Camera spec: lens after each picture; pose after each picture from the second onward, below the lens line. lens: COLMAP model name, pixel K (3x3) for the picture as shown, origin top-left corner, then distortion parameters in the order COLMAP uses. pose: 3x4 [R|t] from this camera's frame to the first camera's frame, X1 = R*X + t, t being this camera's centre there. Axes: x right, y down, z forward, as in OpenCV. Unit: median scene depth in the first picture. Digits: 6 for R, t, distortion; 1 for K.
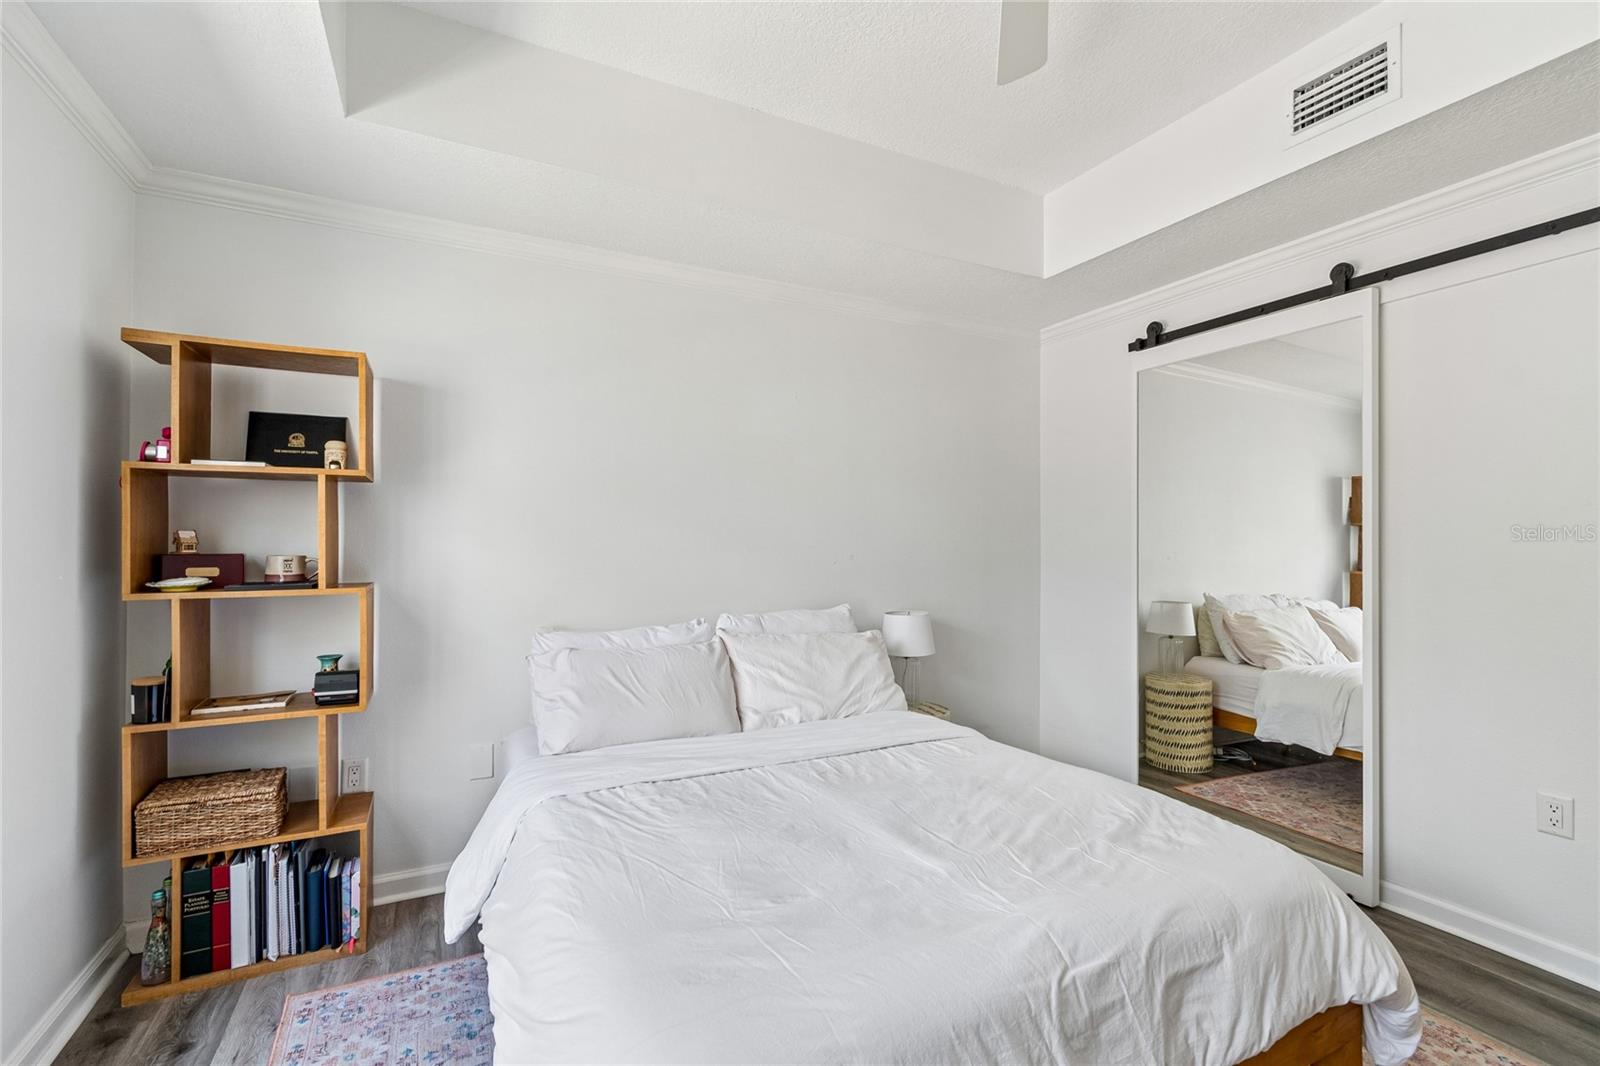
lens RADIAL K [[716.9, 0, 796.8], [0, 716.9, 538.2], [0, 0, 1]] dist [0.001847, -0.000826]
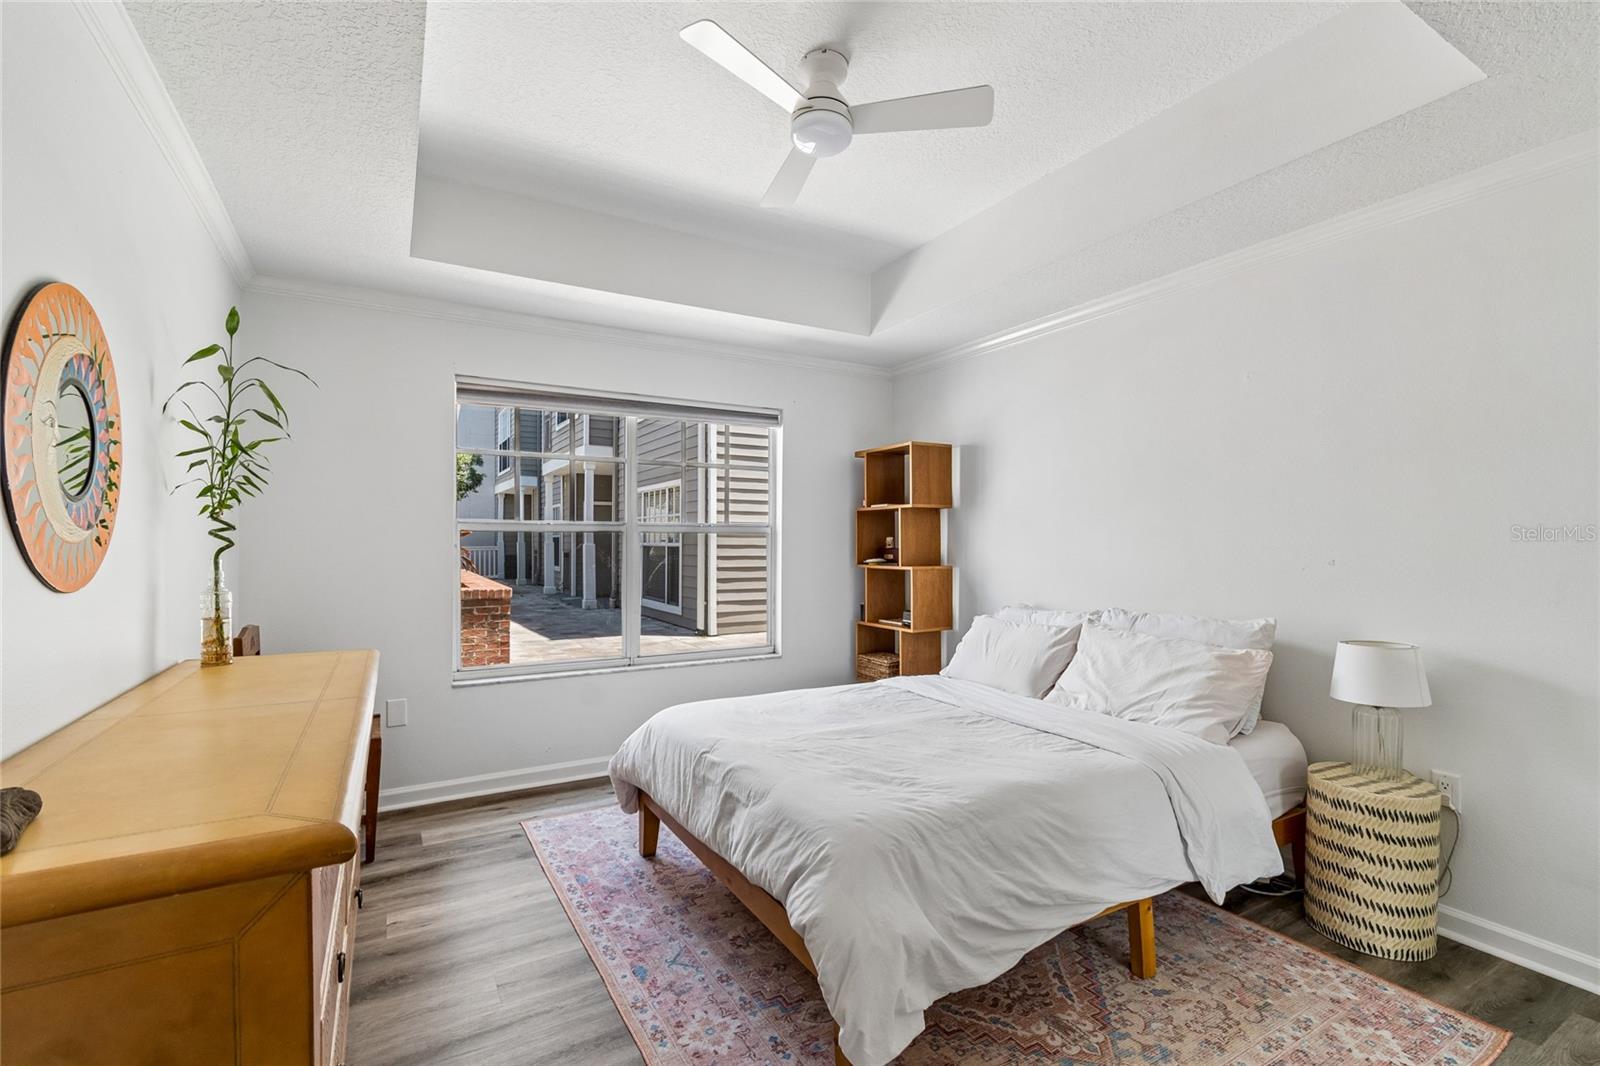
lens RADIAL K [[716.9, 0, 792.3], [0, 716.9, 540.5], [0, 0, 1]] dist [0.001847, -0.000826]
pose [[0.048760, -0.004253, -0.998801, 1.228385], [0.001980, 0.999989, -0.004161, 0.006102], [0.998809, -0.001775, 0.048768, 0.579847]]
